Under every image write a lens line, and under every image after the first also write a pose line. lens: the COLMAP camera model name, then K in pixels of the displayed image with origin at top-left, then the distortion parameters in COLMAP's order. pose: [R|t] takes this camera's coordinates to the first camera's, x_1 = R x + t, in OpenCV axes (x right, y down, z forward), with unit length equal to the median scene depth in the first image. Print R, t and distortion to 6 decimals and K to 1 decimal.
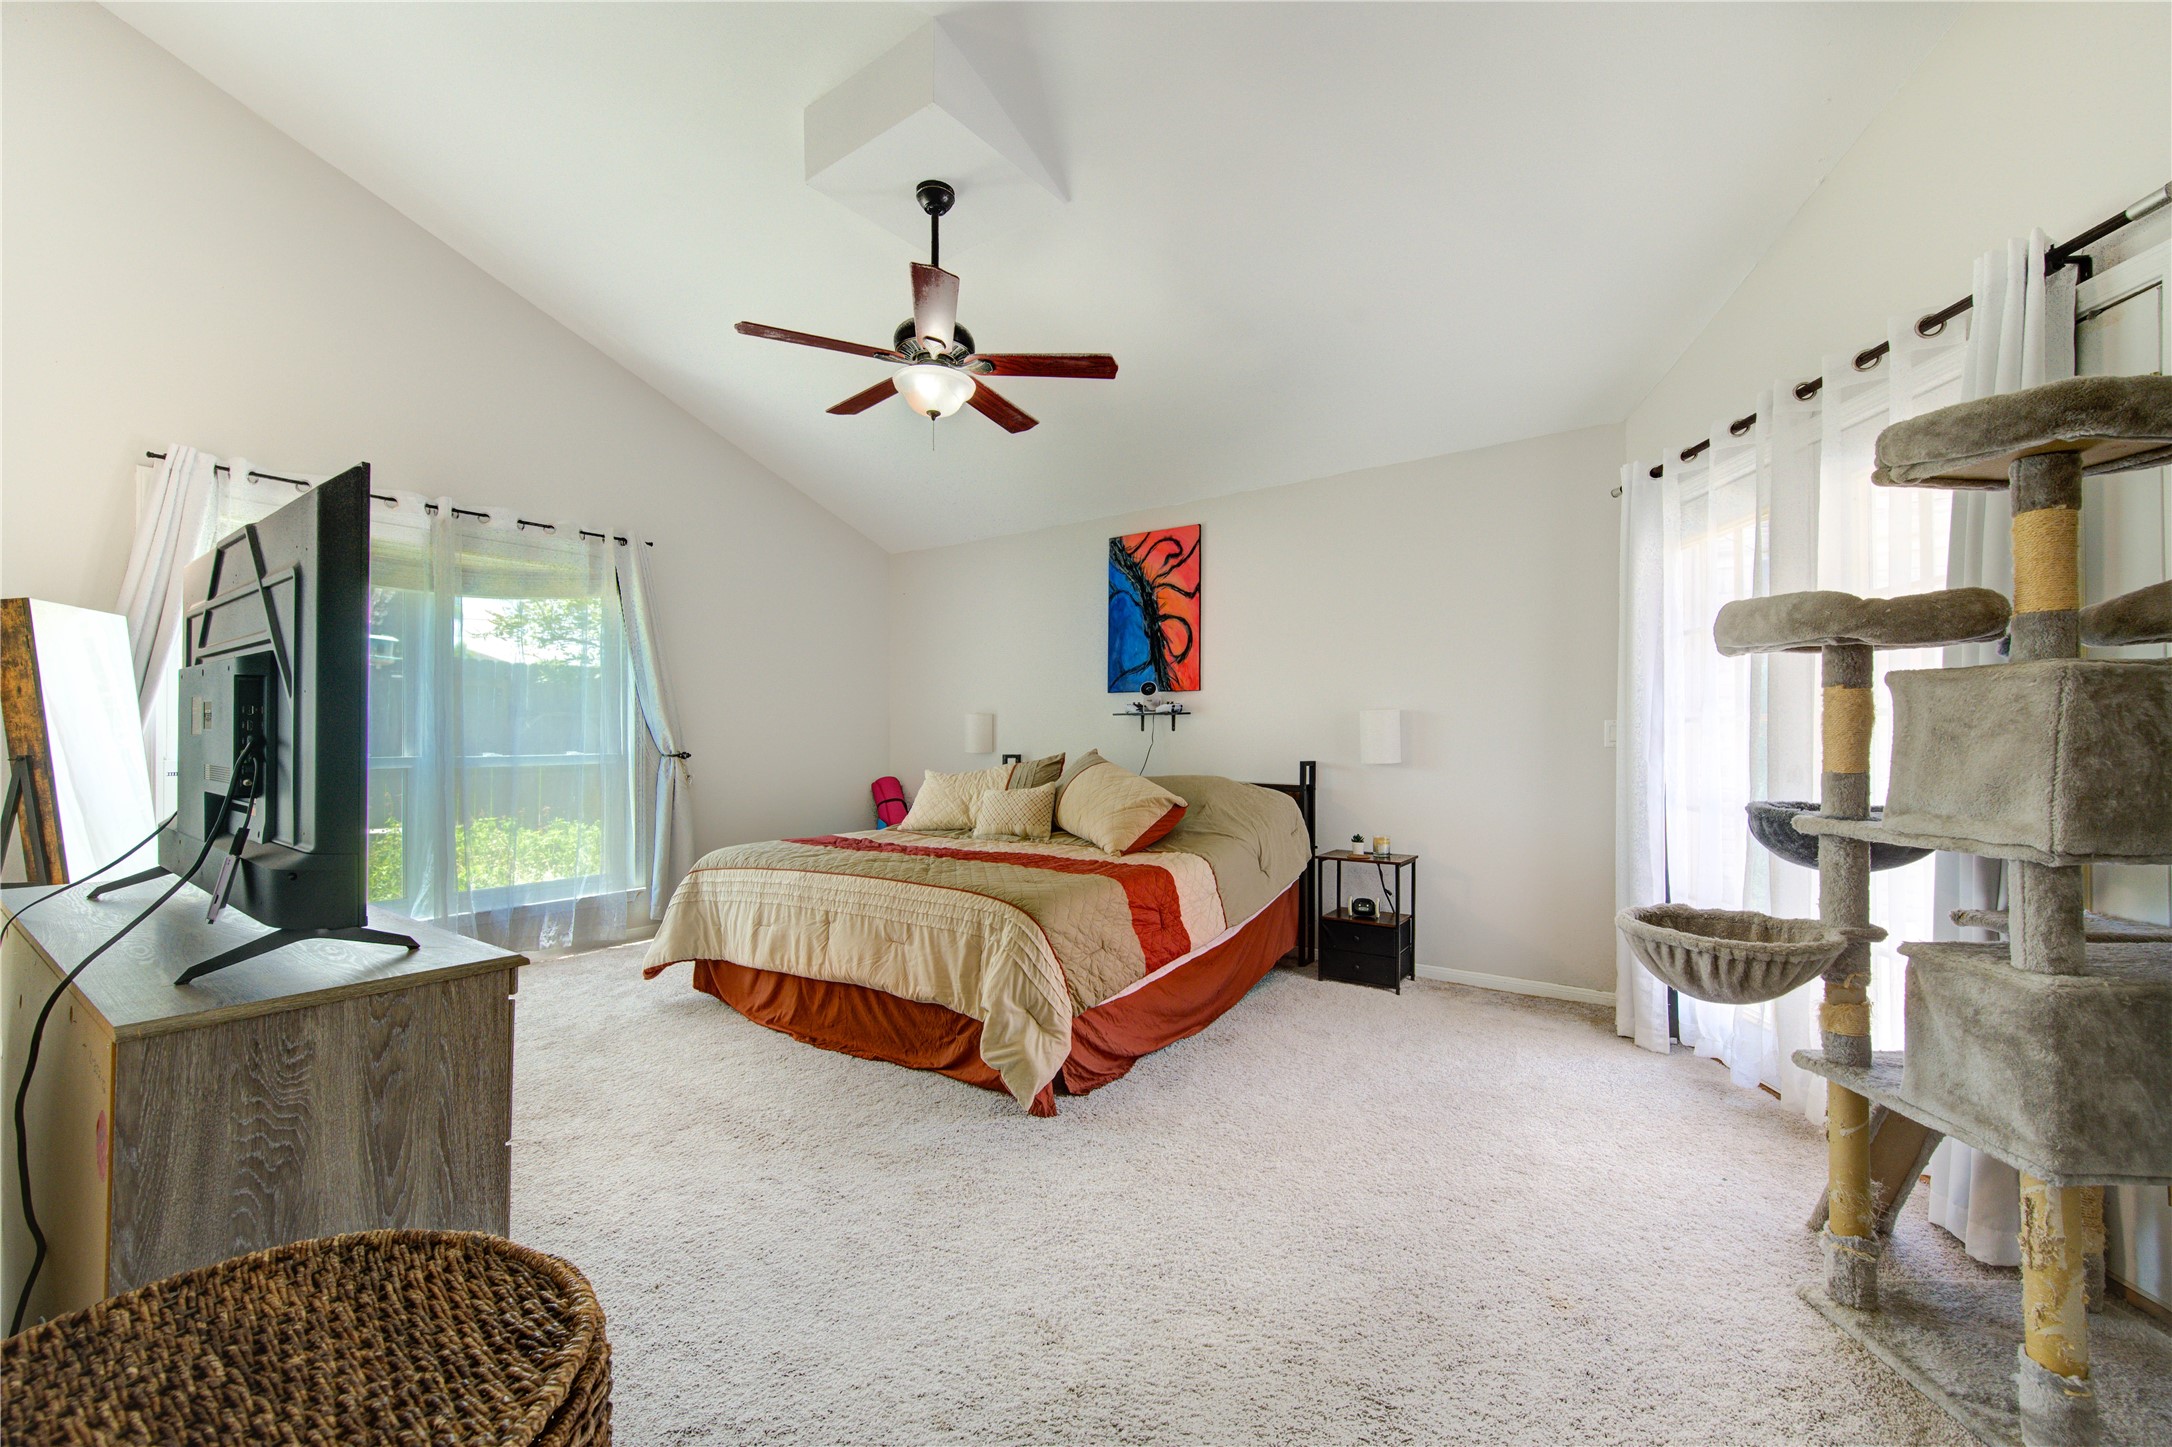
lens RADIAL K [[856.2, 0, 1087.8], [0, 856.2, 730.3], [0, 0, 1]] dist [-0.000485, -0.000215]
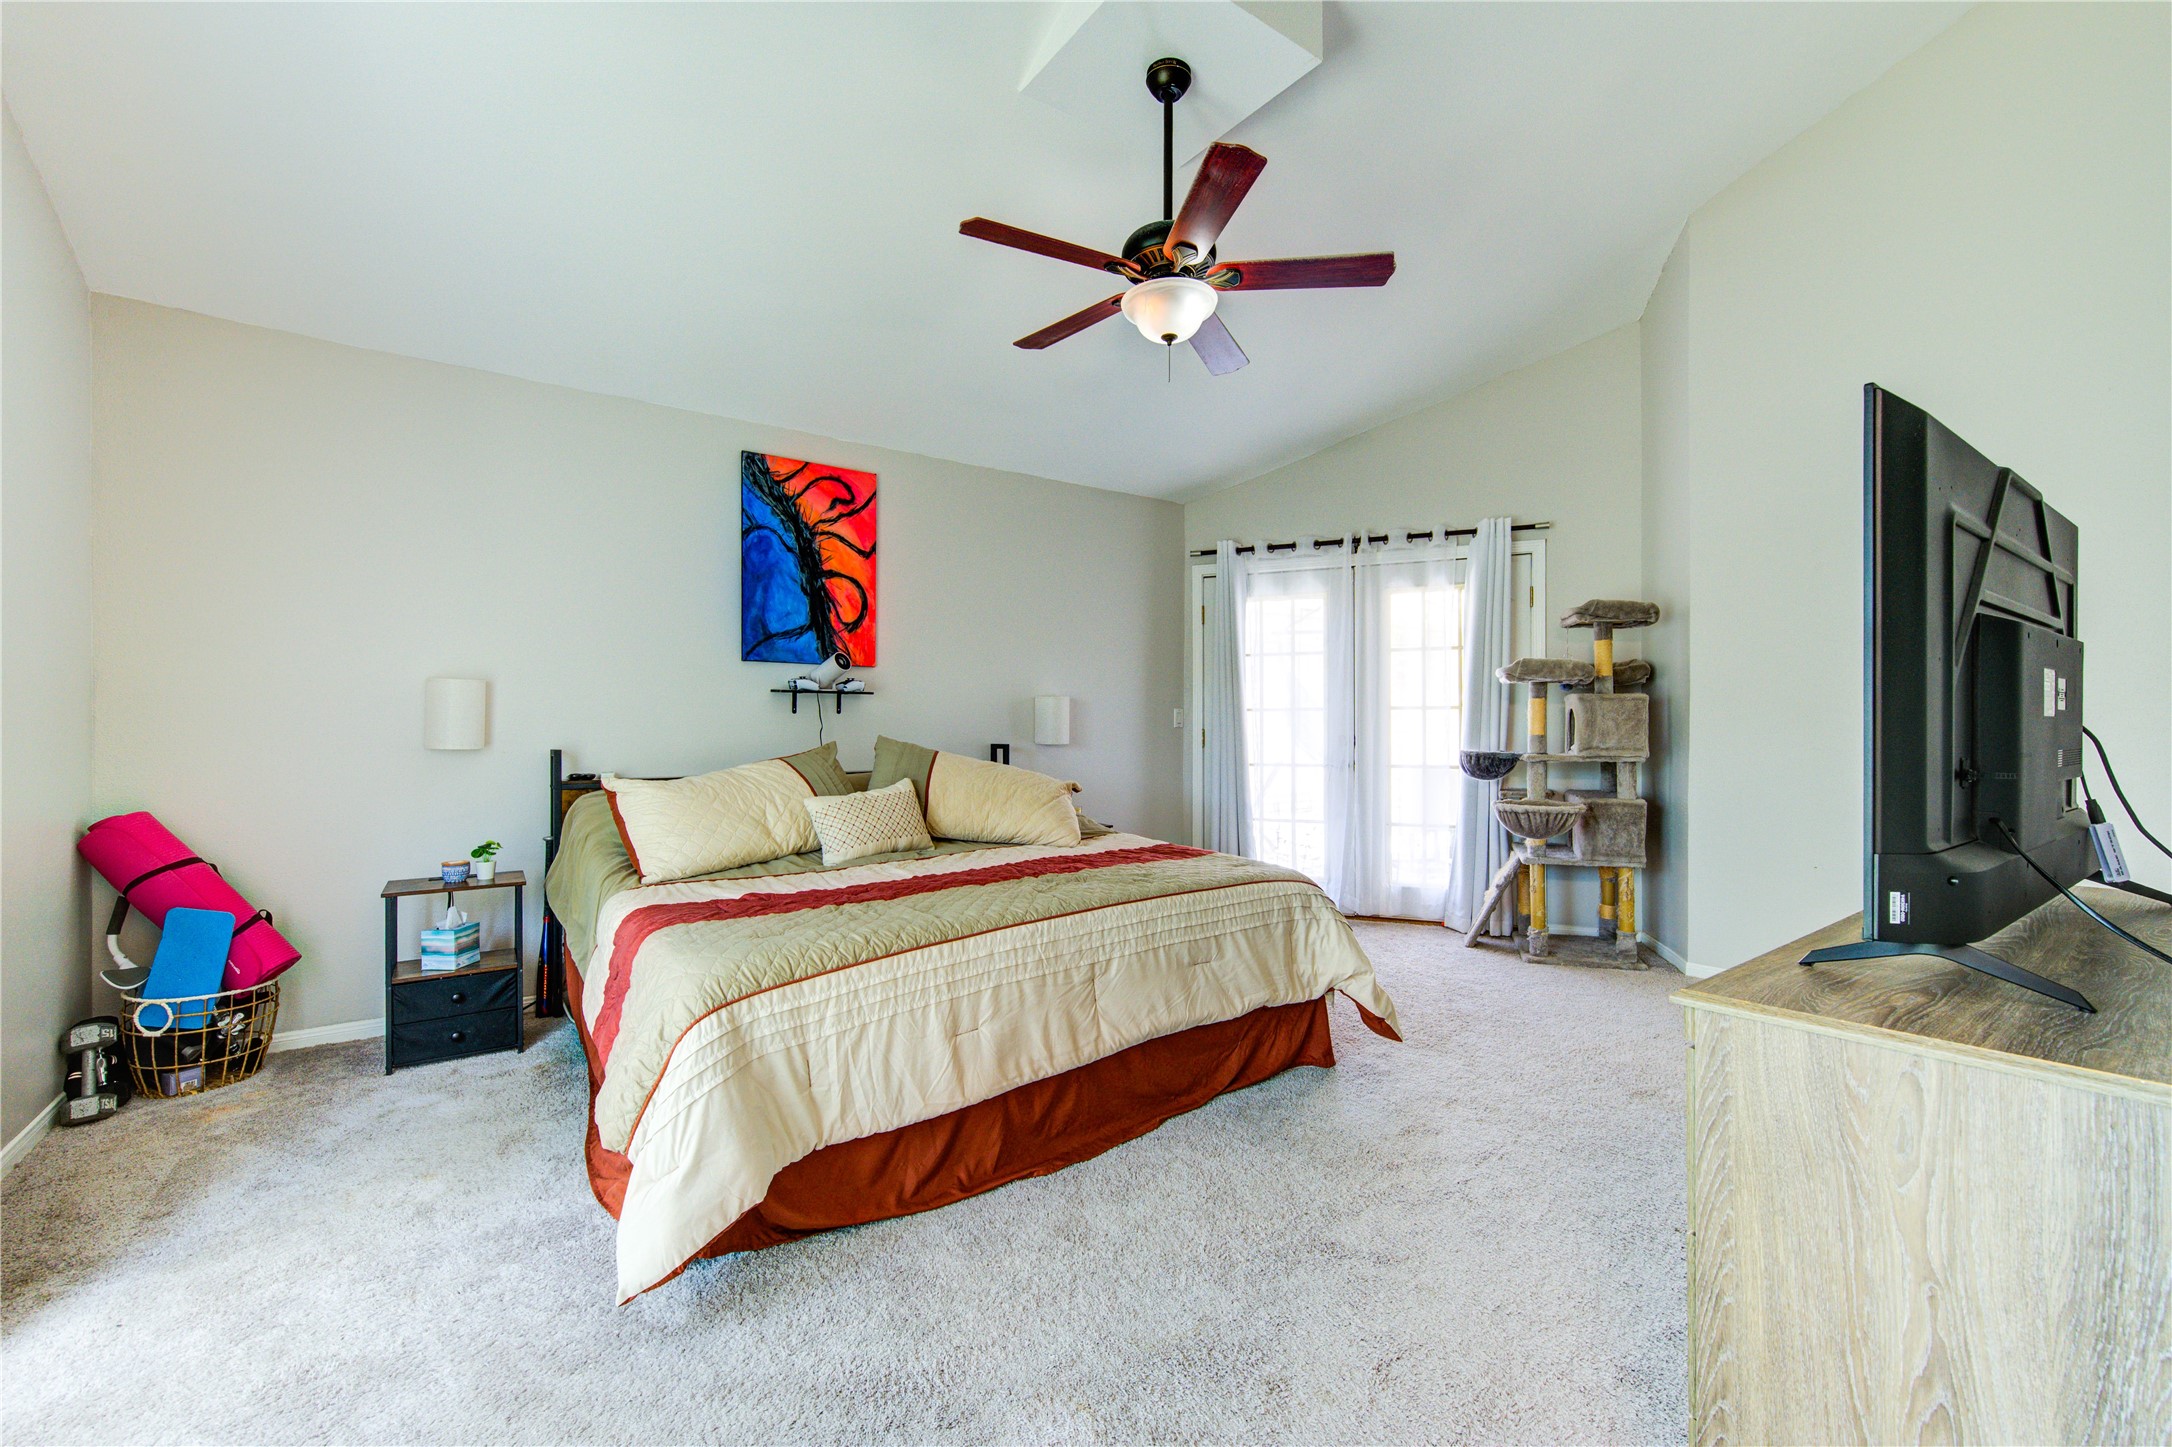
lens RADIAL K [[902.2, 0, 1087.9], [0, 902.2, 737.9], [0, 0, 1]] dist [0.000417, -0.000014]
pose [[0.304566, -0.018457, 0.952312, -0.661147], [-0.006122, 0.999754, 0.021335, 0.004434], [-0.952471, -0.012328, 0.304378, 0.504809]]
